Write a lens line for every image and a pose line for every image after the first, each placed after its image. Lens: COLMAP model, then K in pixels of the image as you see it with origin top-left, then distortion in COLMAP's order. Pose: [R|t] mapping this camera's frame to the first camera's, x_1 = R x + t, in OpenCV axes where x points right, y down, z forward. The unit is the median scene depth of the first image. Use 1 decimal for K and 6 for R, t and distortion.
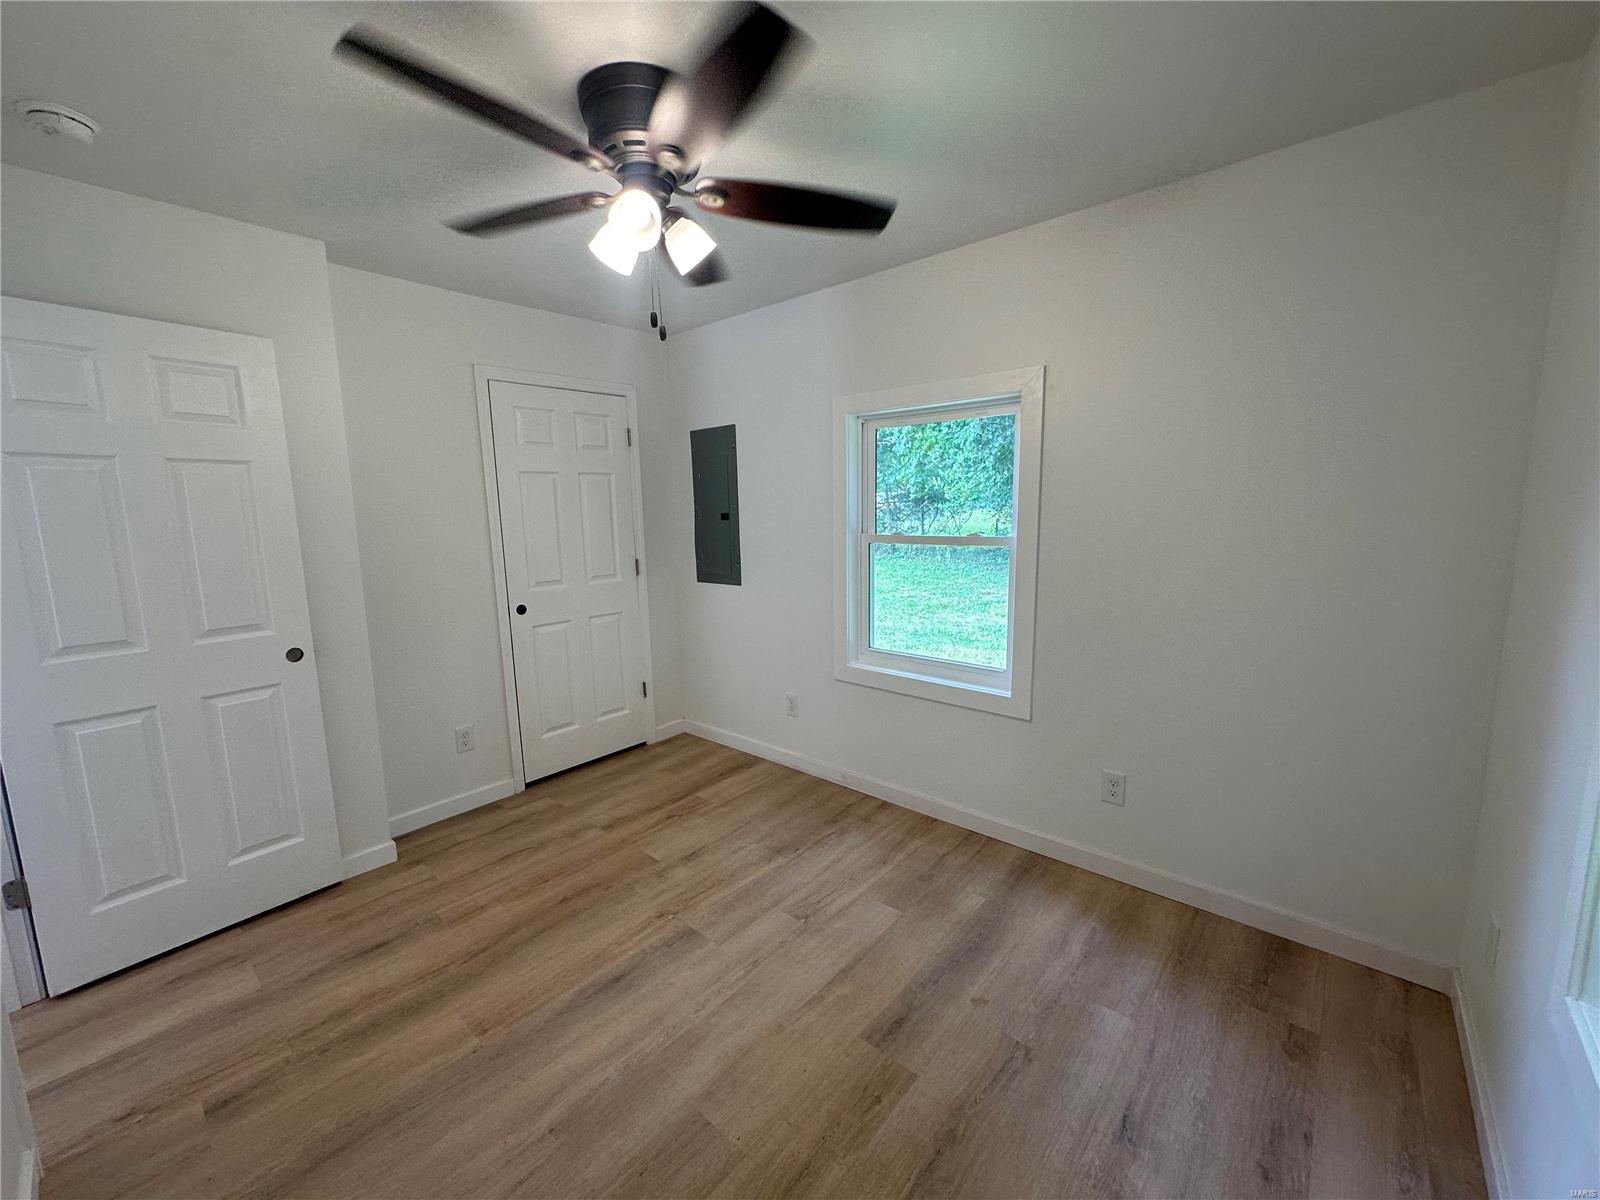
lens RADIAL K [[640.8, 0, 800.0], [0, 640.8, 600.0], [0, 0, 1]] dist [0.000897, 0.000377]
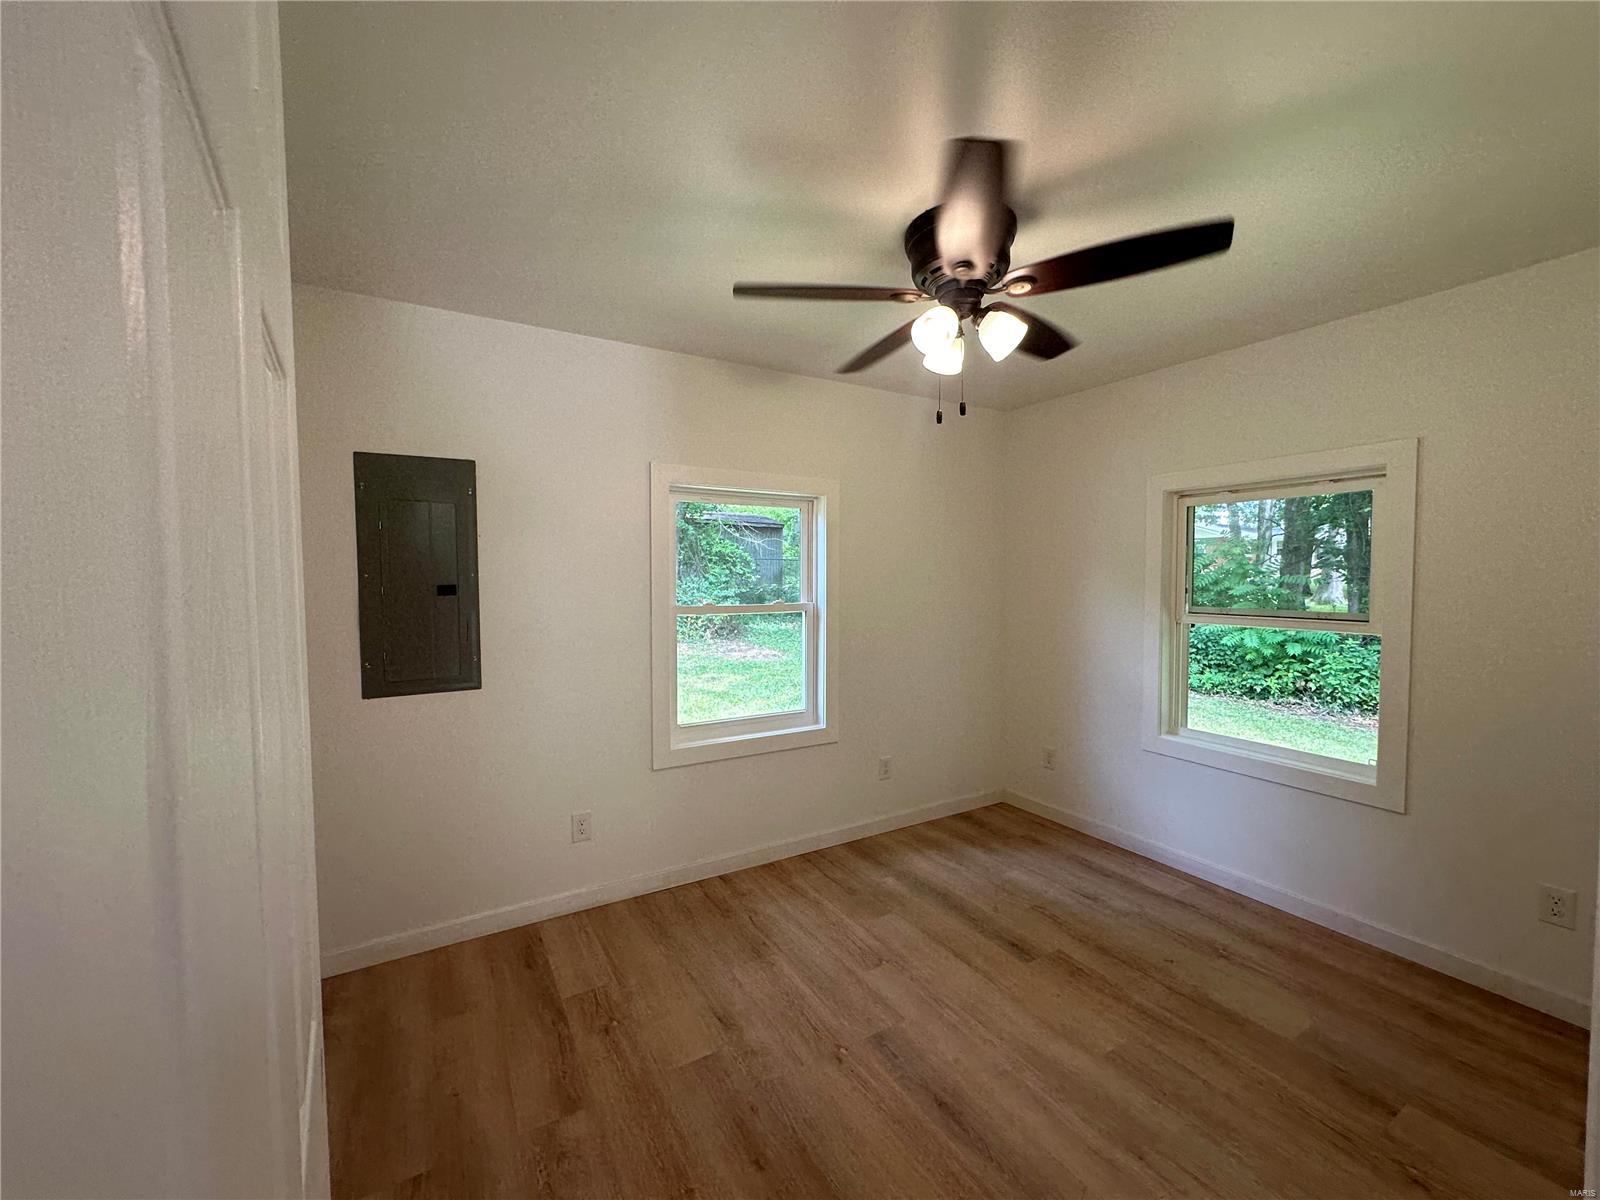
lens RADIAL K [[640.8, 0, 800.0], [0, 640.8, 600.0], [0, 0, 1]] dist [0.000897, 0.000377]
pose [[0.307737, -0.020977, 0.951240, -0.964010], [0.133213, 0.990860, -0.021245, -0.085301], [-0.942100, 0.133255, 0.307719, 0.673798]]
